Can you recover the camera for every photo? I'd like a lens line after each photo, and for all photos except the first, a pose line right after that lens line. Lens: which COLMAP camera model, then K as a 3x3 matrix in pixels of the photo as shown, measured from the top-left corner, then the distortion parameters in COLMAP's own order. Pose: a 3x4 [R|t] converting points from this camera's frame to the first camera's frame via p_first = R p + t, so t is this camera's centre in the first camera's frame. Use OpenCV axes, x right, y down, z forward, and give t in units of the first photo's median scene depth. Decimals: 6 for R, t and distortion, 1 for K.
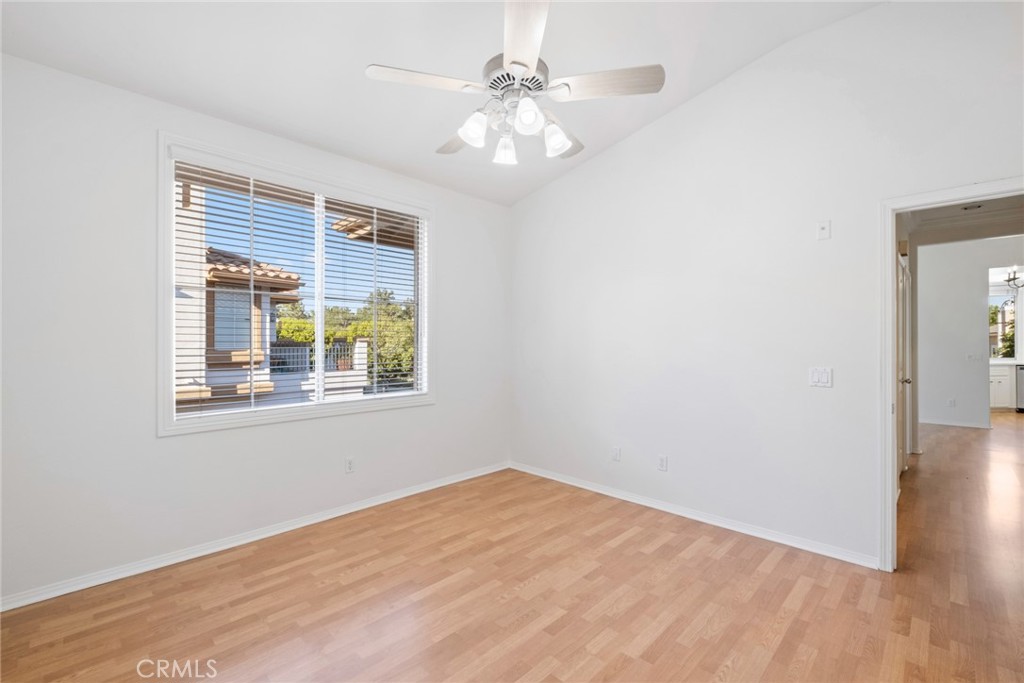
lens RADIAL K [[450.8, 0, 512.9], [0, 450.8, 340.5], [0, 0, 1]] dist [0.003011, -0.000767]
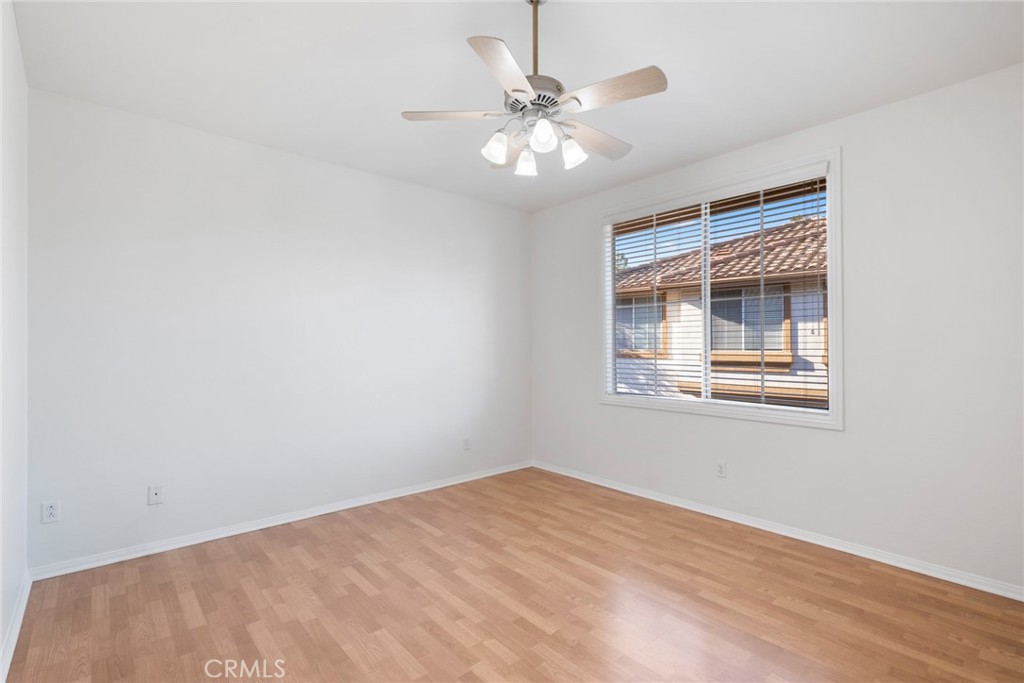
lens RADIAL K [[464.8, 0, 513.4], [0, 464.8, 338.2], [0, 0, 1]] dist [0.021320, 0.000724]
pose [[-0.072827, -0.016024, -0.997216, 0.794711], [0.009547, 0.999814, -0.016763, 0.005500], [0.997299, -0.010742, -0.072661, 0.724570]]
